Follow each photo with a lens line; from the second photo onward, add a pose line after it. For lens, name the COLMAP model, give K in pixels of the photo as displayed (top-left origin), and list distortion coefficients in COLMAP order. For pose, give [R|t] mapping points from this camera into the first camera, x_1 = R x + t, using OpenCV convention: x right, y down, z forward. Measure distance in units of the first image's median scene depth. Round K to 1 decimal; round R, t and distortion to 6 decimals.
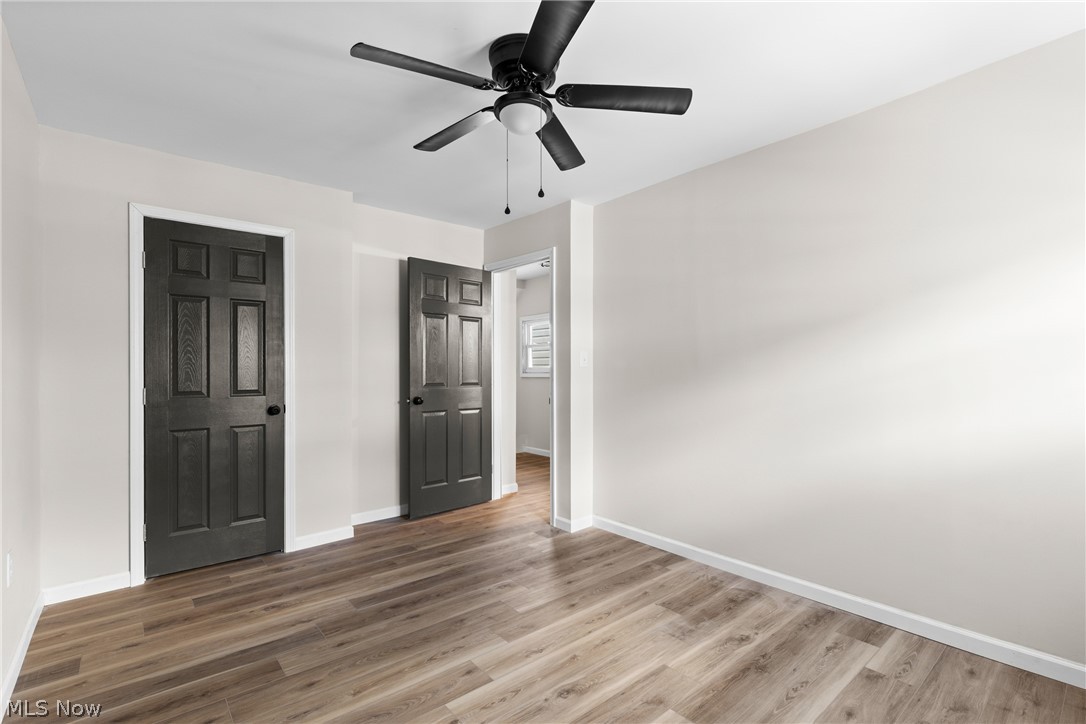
lens RADIAL K [[496.7, 0, 542.5], [0, 496.7, 365.0], [0, 0, 1]] dist [0.000382, 0.000174]
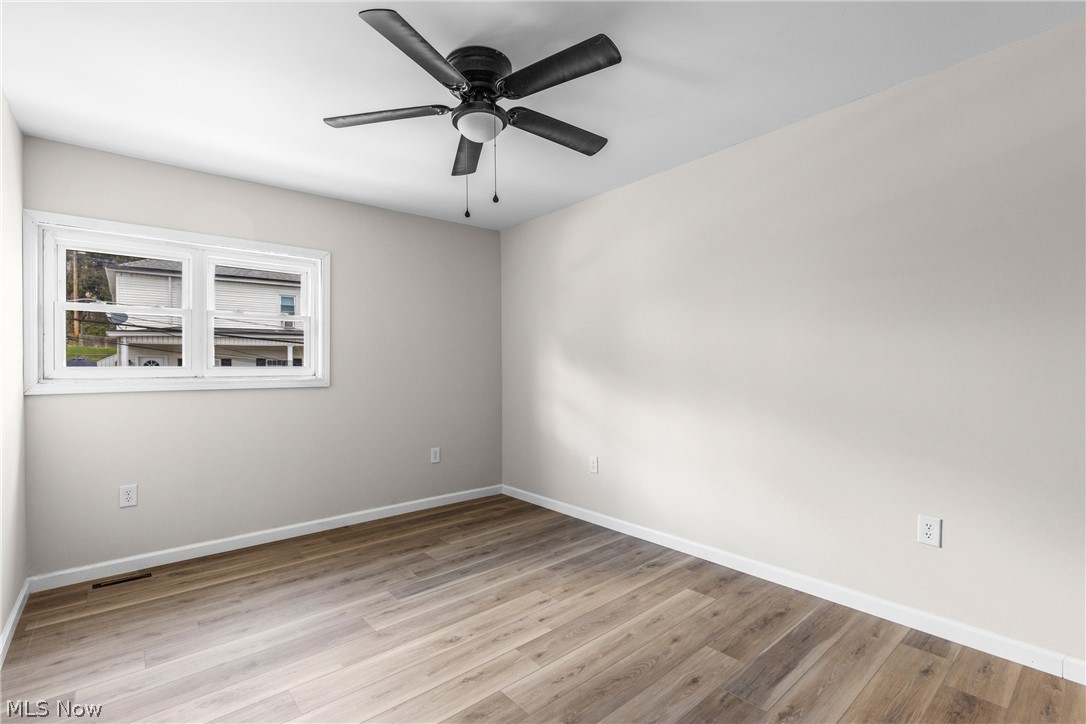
lens RADIAL K [[496.7, 0, 543.5], [0, 496.7, 362.4], [0, 0, 1]] dist [0.000382, 0.000174]
pose [[-0.999834, 0.016352, -0.008056, -0.154612], [0.016431, 0.999817, -0.009837, 0.012660], [0.007894, -0.009968, -0.999919, 2.003843]]
